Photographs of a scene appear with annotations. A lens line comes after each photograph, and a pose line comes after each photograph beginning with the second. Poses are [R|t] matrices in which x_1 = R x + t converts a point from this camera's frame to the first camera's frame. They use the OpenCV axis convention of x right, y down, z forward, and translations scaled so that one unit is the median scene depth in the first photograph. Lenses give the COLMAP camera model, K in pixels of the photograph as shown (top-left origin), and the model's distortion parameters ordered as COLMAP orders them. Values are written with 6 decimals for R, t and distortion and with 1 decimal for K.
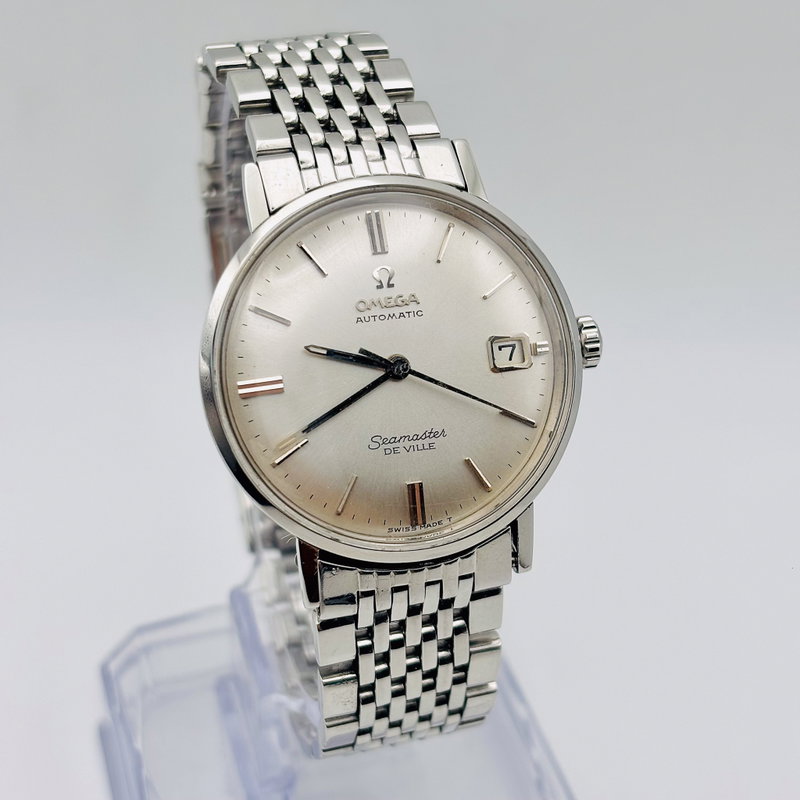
lens RADIAL K [[1622.4, 0, 394.1], [0, 1622.4, 389.0], [0, 0, 1]] dist [0.300679, 0.000000]
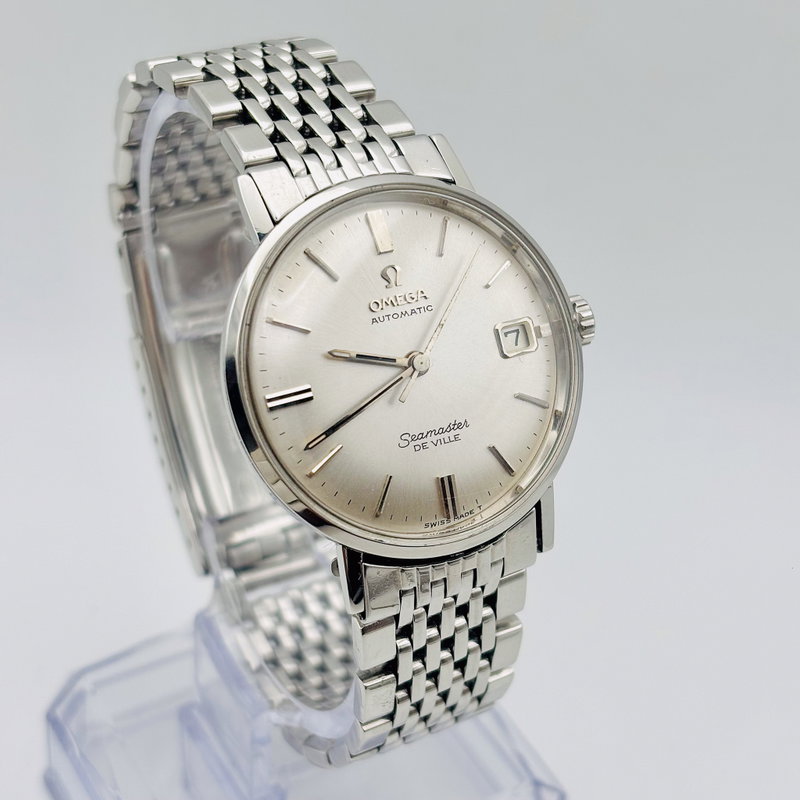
lens RADIAL K [[1622.4, 0, 377.7], [0, 1622.4, 393.6], [0, 0, 1]] dist [0.300679, 0.000000]
pose [[0.975268, -0.111847, 0.190640, -0.209890], [0.112491, 0.993625, 0.007475, -0.005044], [-0.190260, 0.014155, 0.981632, 0.016060]]
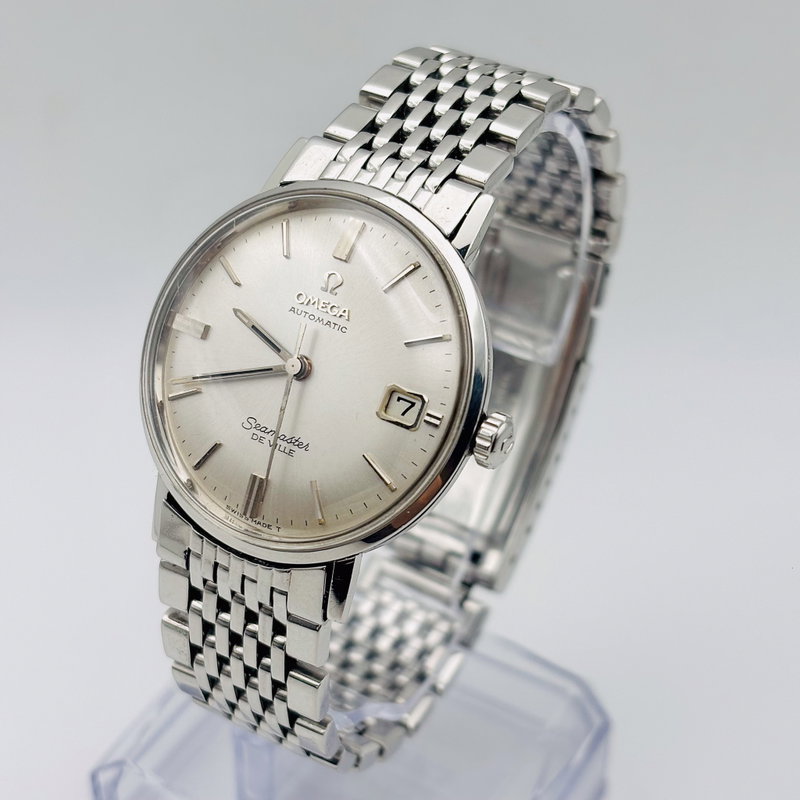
lens RADIAL K [[1622.4, 0, 396.1], [0, 1622.4, 401.4], [0, 0, 1]] dist [0.300679, 0.000000]
pose [[0.700698, 0.422712, -0.574749, 0.615006], [-0.439639, 0.890283, 0.118799, -0.136823], [0.561907, 0.169440, 0.809661, 0.217097]]
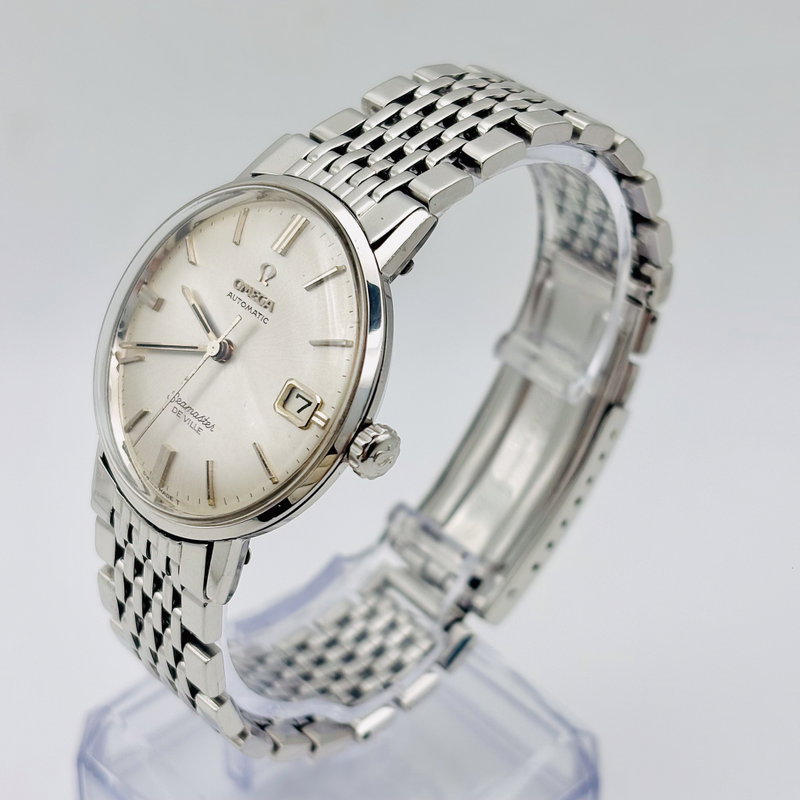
lens RADIAL K [[1622.4, 0, 397.1], [0, 1622.4, 403.8], [0, 0, 1]] dist [0.300679, 0.000000]
pose [[0.447420, 0.511771, -0.733421, 0.808244], [-0.540847, 0.807962, 0.233844, -0.280995], [0.712250, 0.292042, 0.638288, 0.416537]]
